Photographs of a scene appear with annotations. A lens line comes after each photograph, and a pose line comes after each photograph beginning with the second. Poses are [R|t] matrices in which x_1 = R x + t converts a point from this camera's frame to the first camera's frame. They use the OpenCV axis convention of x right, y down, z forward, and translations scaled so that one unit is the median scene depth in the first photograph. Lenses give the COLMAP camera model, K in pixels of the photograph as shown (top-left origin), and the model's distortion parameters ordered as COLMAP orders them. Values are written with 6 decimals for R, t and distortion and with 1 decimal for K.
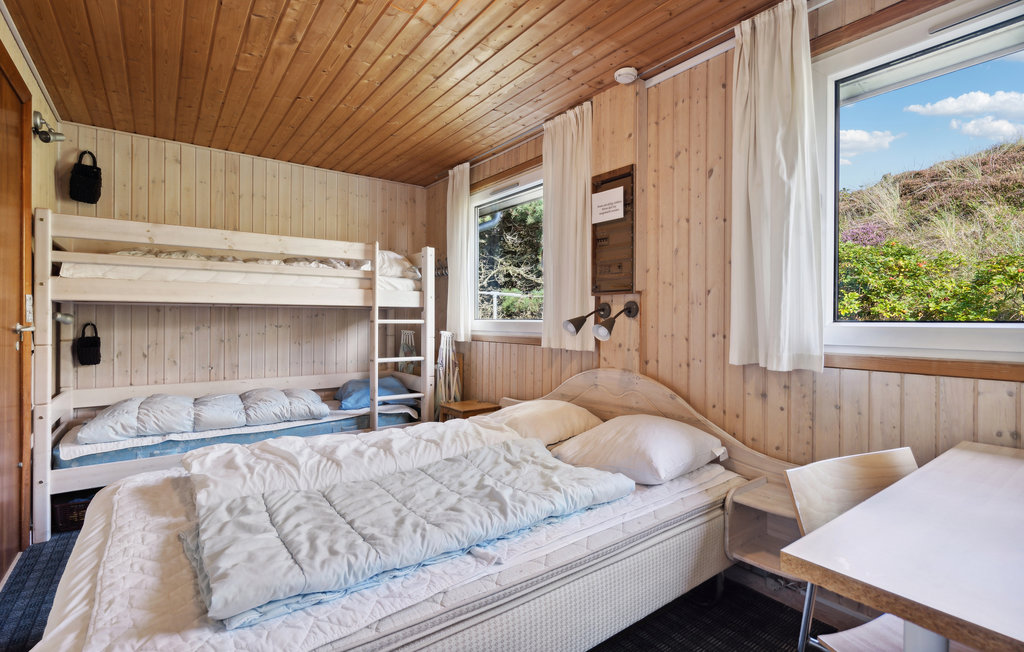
lens RADIAL K [[478.8, 0, 512.0], [0, 478.8, 326.0], [0, 0, 1]] dist [-0.000451, 0.000029]
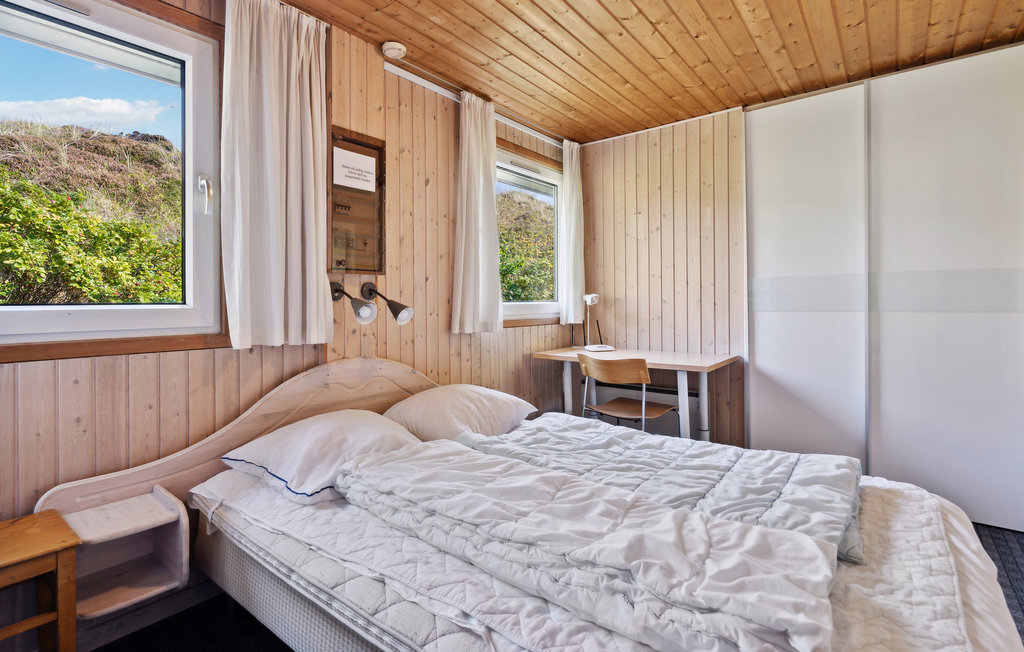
lens RADIAL K [[482.4, 0, 509.1], [0, 482.4, 305.3], [0, 0, 1]] dist [-0.000430, -0.000021]
pose [[-0.258051, -0.010390, 0.966076, -0.751736], [0.017007, 0.999738, 0.015294, -0.017670], [-0.965982, 0.020377, -0.257807, 1.011407]]
